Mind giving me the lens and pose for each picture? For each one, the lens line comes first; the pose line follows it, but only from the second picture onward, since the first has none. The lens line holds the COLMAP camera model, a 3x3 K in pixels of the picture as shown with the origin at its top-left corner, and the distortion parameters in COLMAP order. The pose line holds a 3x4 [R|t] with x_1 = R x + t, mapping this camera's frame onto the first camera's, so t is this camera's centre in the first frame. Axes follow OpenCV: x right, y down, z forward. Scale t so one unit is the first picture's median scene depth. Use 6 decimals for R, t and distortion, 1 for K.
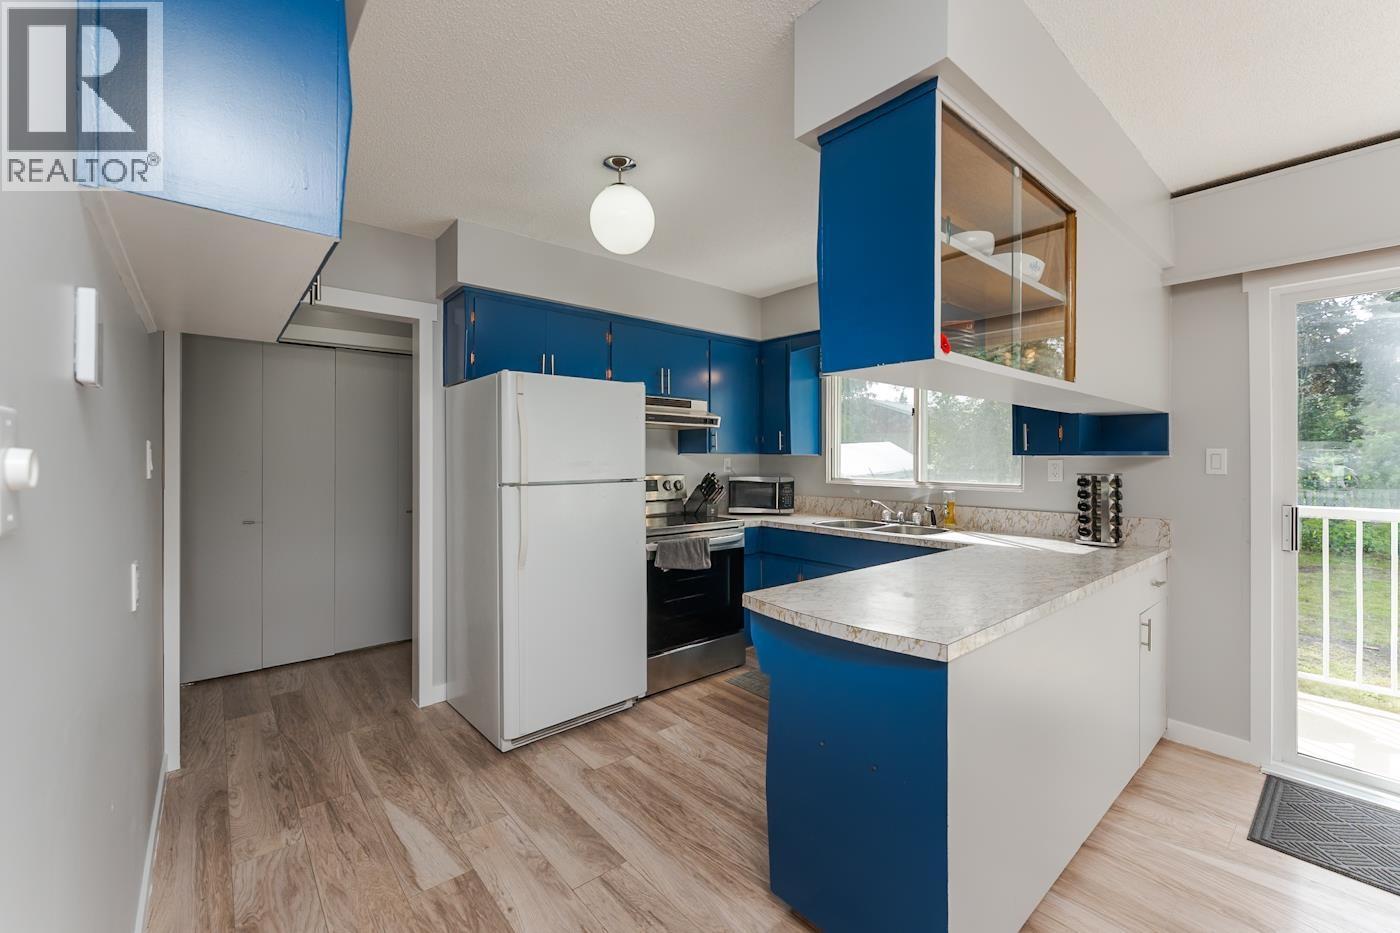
lens RADIAL K [[565.1, 0, 698.8], [0, 565.1, 466.1], [0, 0, 1]] dist [0.000802, -0.000150]
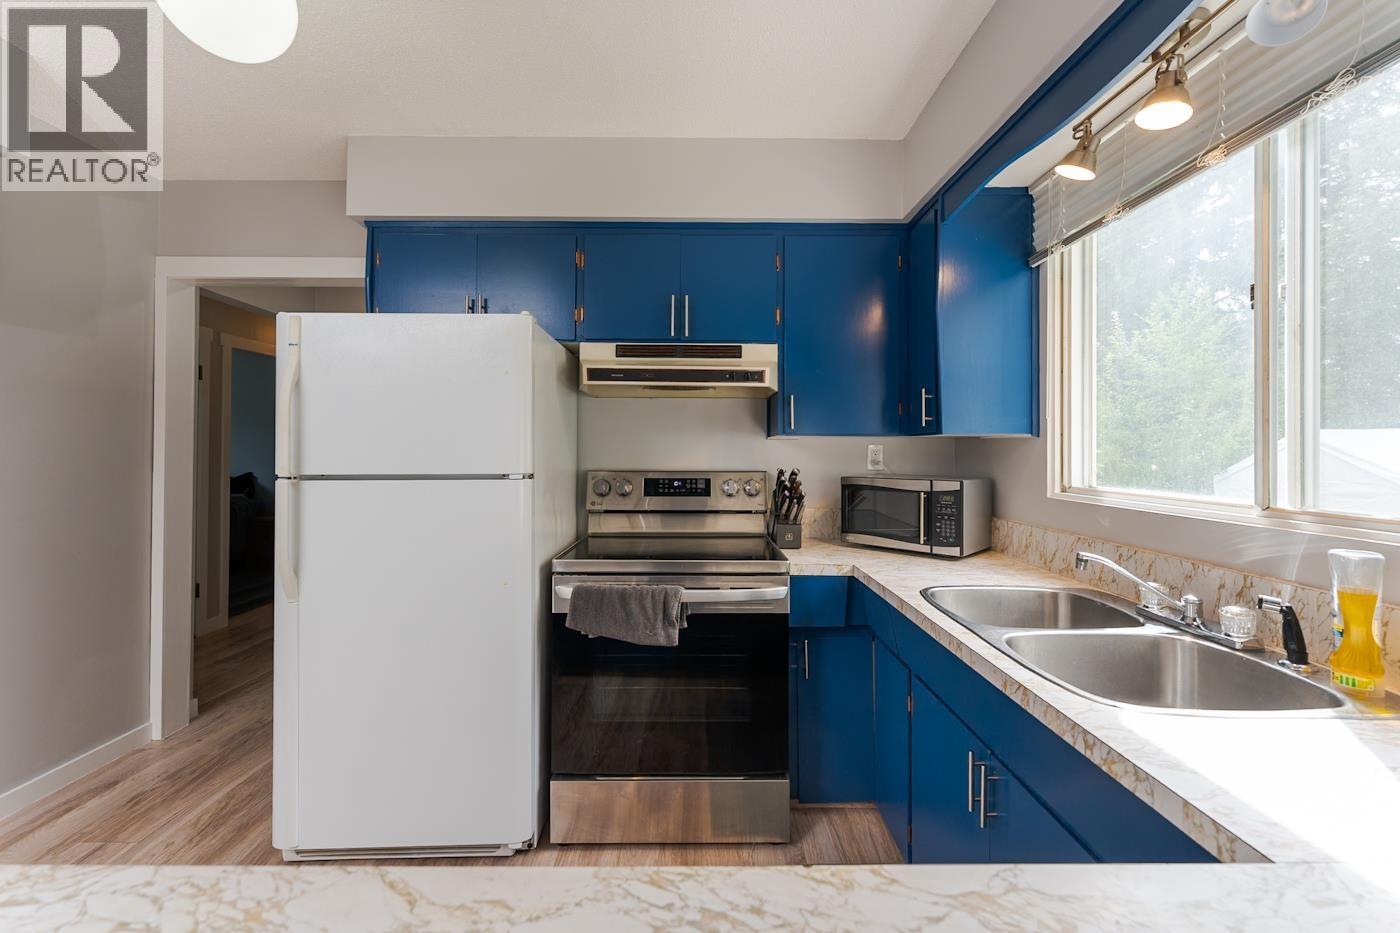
lens RADIAL K [[565.1, 0, 693.9], [0, 565.1, 452.6], [0, 0, 1]] dist [0.000802, -0.000150]
pose [[0.770342, 0.000571, -0.637630, 0.390450], [-0.013153, 0.999801, -0.014996, 0.006096], [0.637495, 0.019939, 0.770196, 0.625993]]
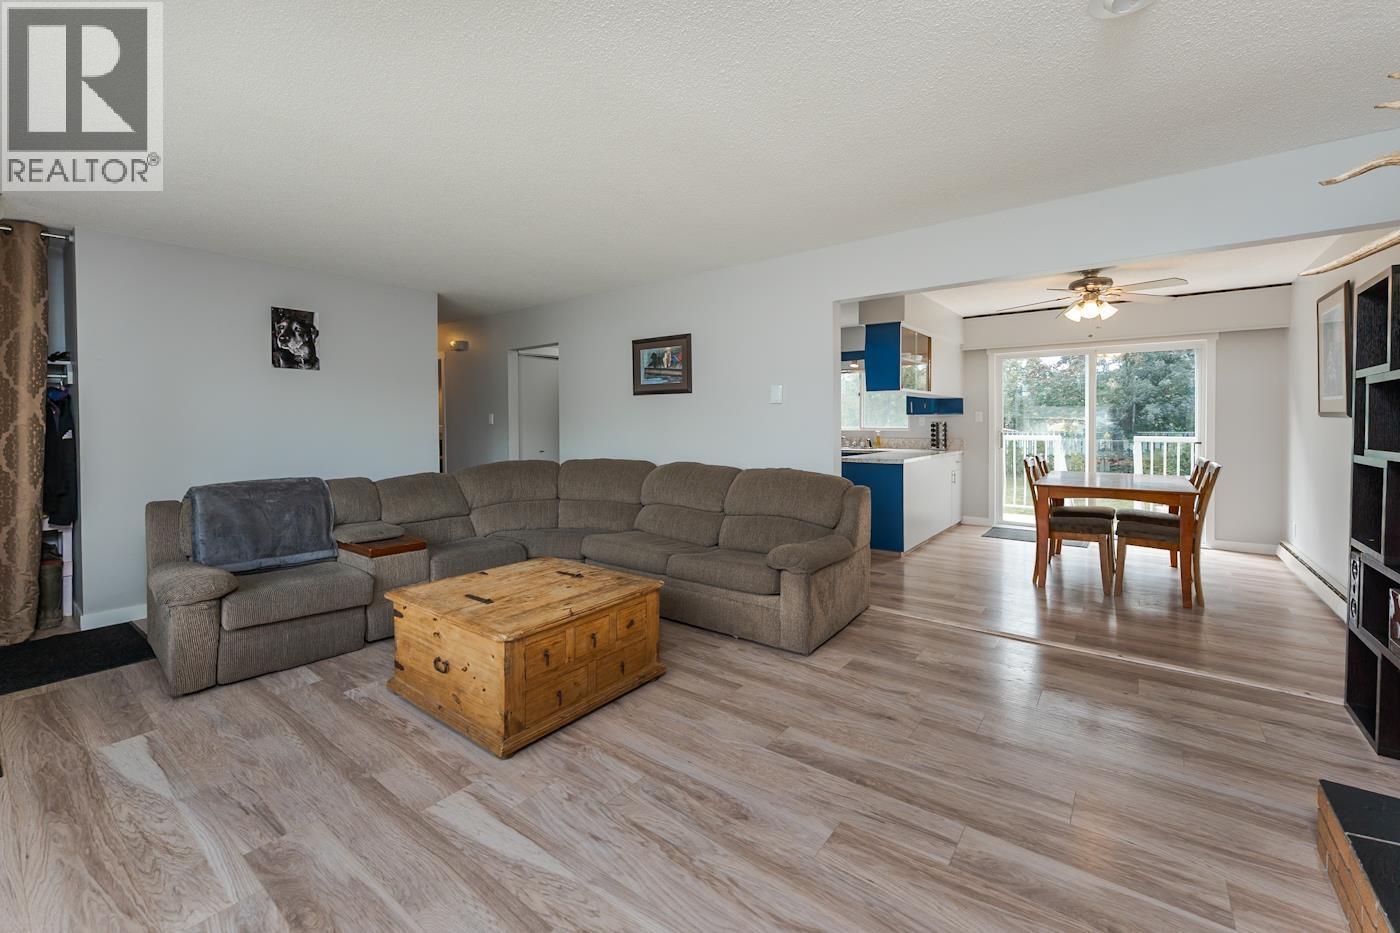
lens RADIAL K [[565.1, 0, 688.7], [0, 565.1, 442.1], [0, 0, 1]] dist [0.000802, -0.000150]
pose [[0.983159, -0.013982, 0.182215, -0.740207], [0.009180, 0.999589, 0.027171, 0.020631], [-0.182520, -0.025041, 0.982883, -1.111304]]
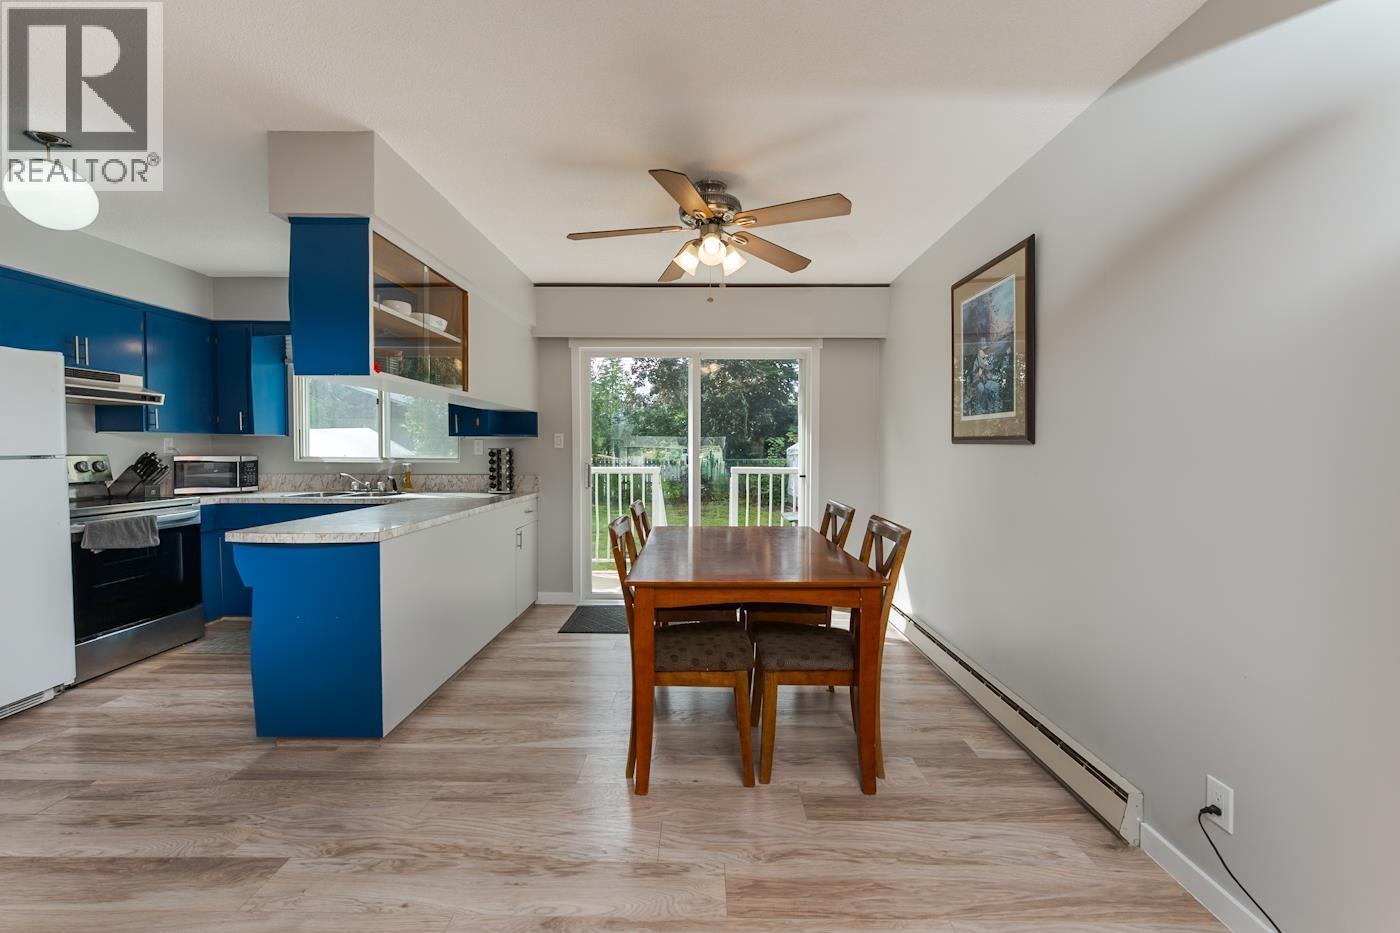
lens RADIAL K [[565.1, 0, 694.4], [0, 565.1, 460.0], [0, 0, 1]] dist [0.000802, -0.000150]
pose [[0.665031, -0.015748, 0.746650, -0.099135], [0.009322, 0.999875, 0.012786, 0.026488], [-0.746758, -0.001543, 0.665094, -0.395718]]
